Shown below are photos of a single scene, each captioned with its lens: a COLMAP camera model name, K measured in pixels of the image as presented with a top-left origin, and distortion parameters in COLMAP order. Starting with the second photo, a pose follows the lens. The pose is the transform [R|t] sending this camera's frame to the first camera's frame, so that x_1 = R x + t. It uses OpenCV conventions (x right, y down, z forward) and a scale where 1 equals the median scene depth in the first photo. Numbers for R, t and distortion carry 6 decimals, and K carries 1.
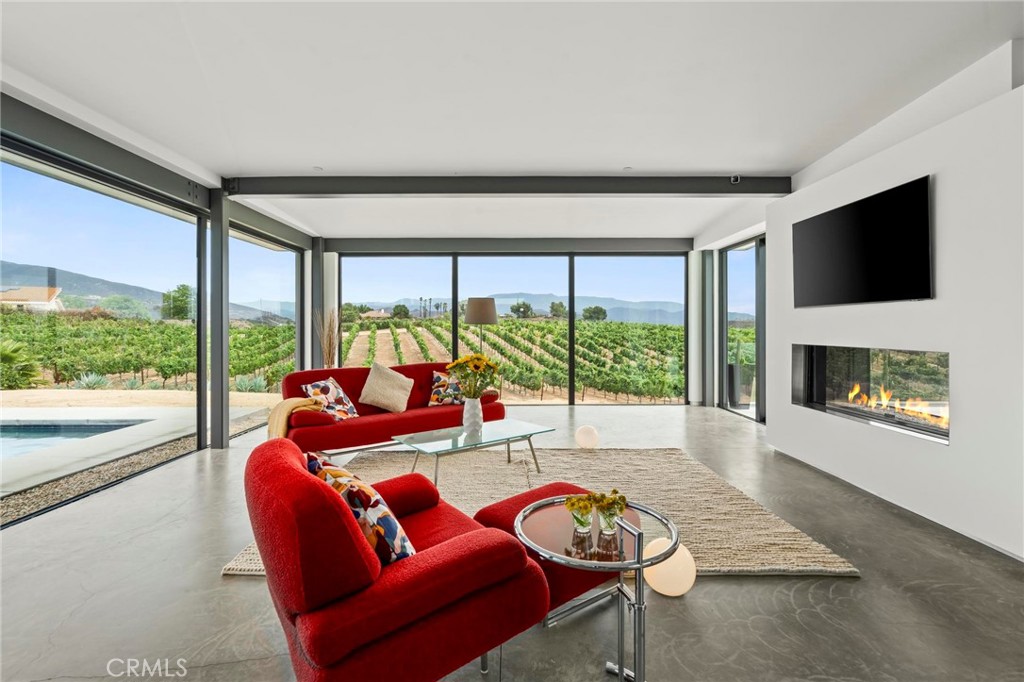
lens RADIAL K [[463.1, 0, 507.2], [0, 463.1, 326.8], [0, 0, 1]] dist [-0.004541, 0.001931]
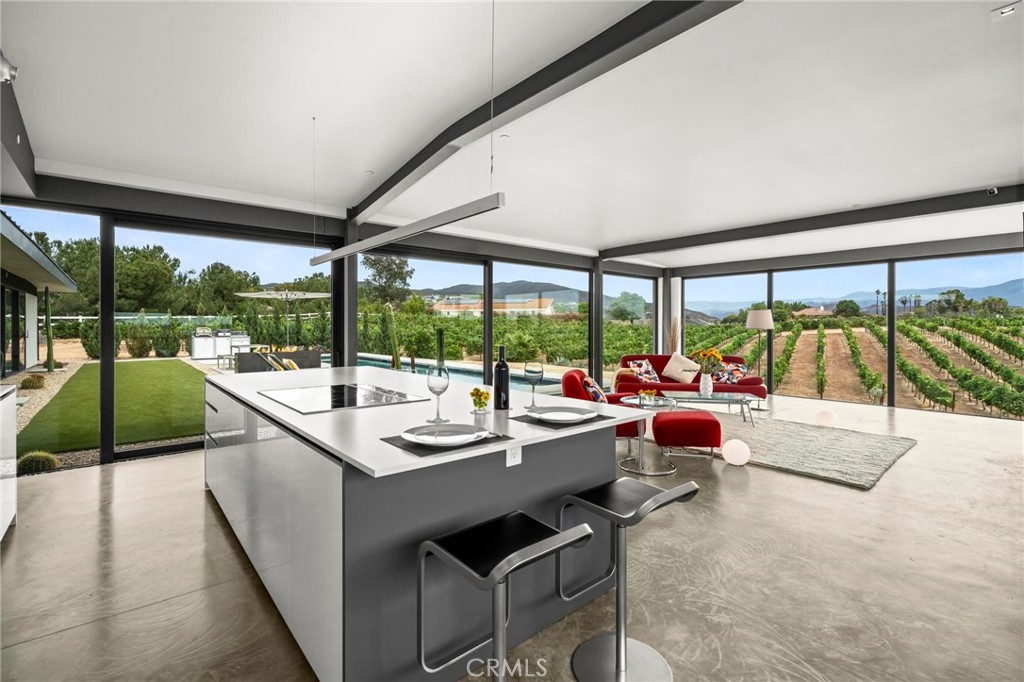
lens RADIAL K [[463.1, 0, 508.5], [0, 463.1, 330.1], [0, 0, 1]] dist [-0.004541, 0.001931]
pose [[0.647095, 0.009172, -0.762355, 0.389554], [-0.002379, 0.999947, 0.010012, -0.010607], [0.762406, -0.004665, 0.647082, -0.334838]]
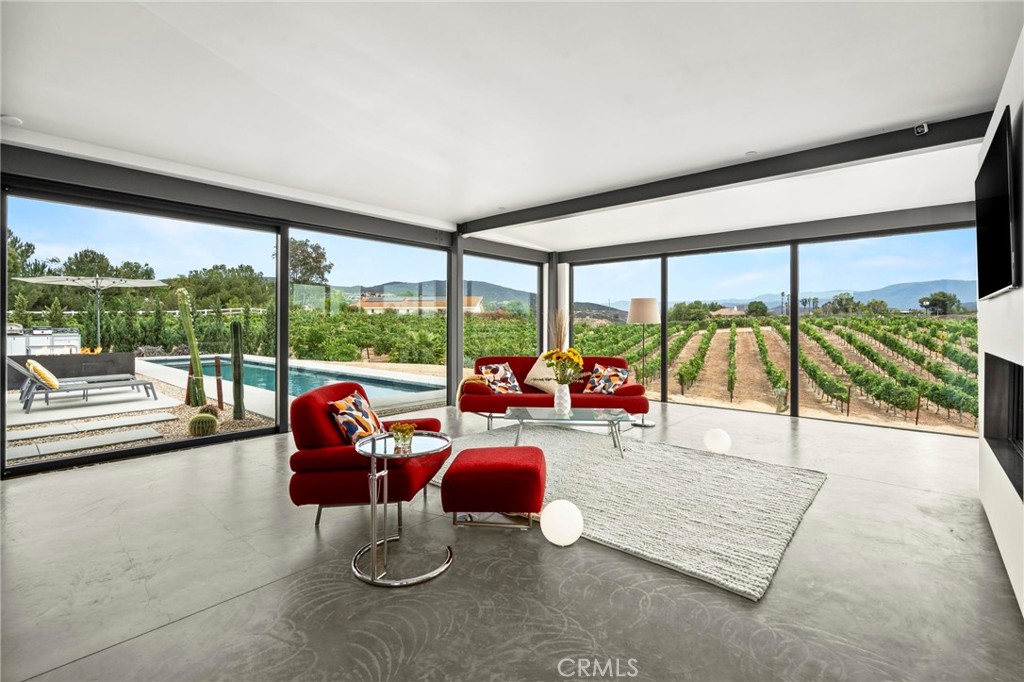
lens RADIAL K [[463.1, 0, 508.1], [0, 463.1, 327.0], [0, 0, 1]] dist [-0.004541, 0.001931]
pose [[0.745842, 0.006780, -0.666088, 0.329491], [-0.004457, 0.999977, 0.005188, -0.000448], [0.666108, -0.000901, 0.745855, -0.000490]]
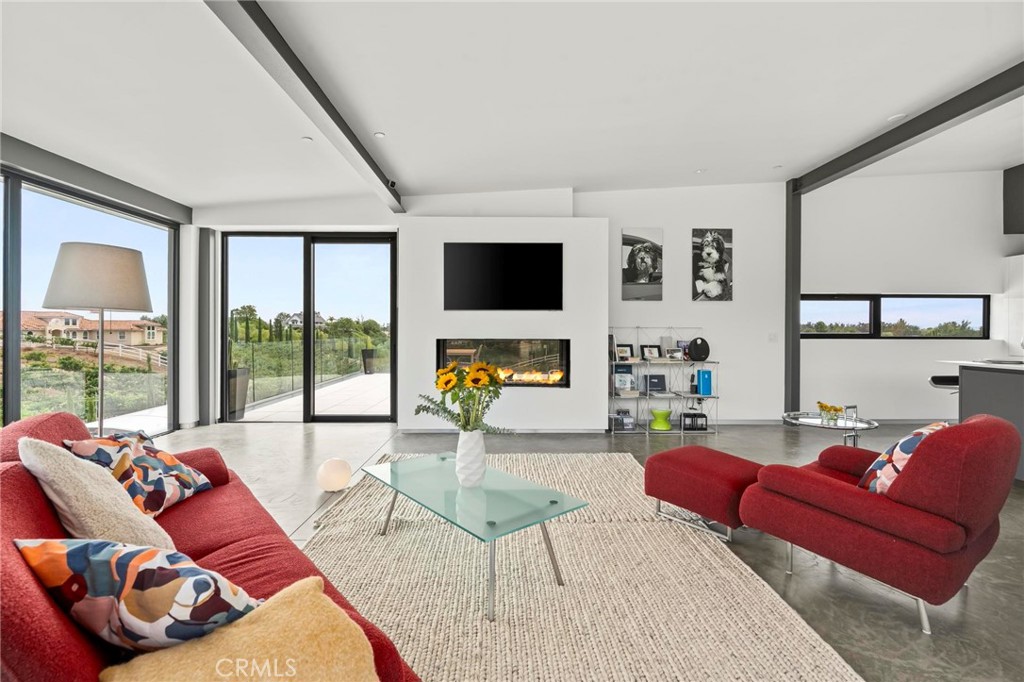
lens RADIAL K [[463.1, 0, 511.3], [0, 463.1, 333.7], [0, 0, 1]] dist [-0.004541, 0.001931]
pose [[-0.015481, -0.006254, 0.999861, -0.375759], [-0.002476, 0.999978, 0.006216, 0.008980], [-0.999877, -0.002379, -0.015496, 0.492129]]
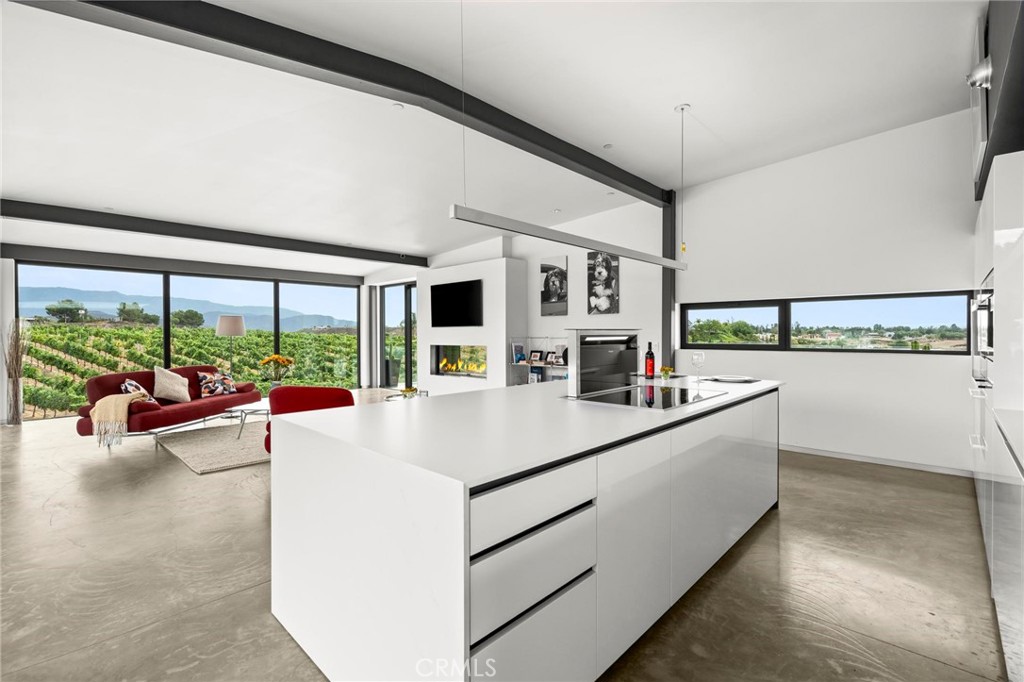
lens RADIAL K [[463.1, 0, 509.0], [0, 463.1, 336.3], [0, 0, 1]] dist [-0.004541, 0.001931]
pose [[0.694198, -0.007500, 0.719745, -0.360284], [0.003247, 0.999968, 0.007288, -0.007679], [-0.719777, -0.002722, 0.694200, -0.390551]]
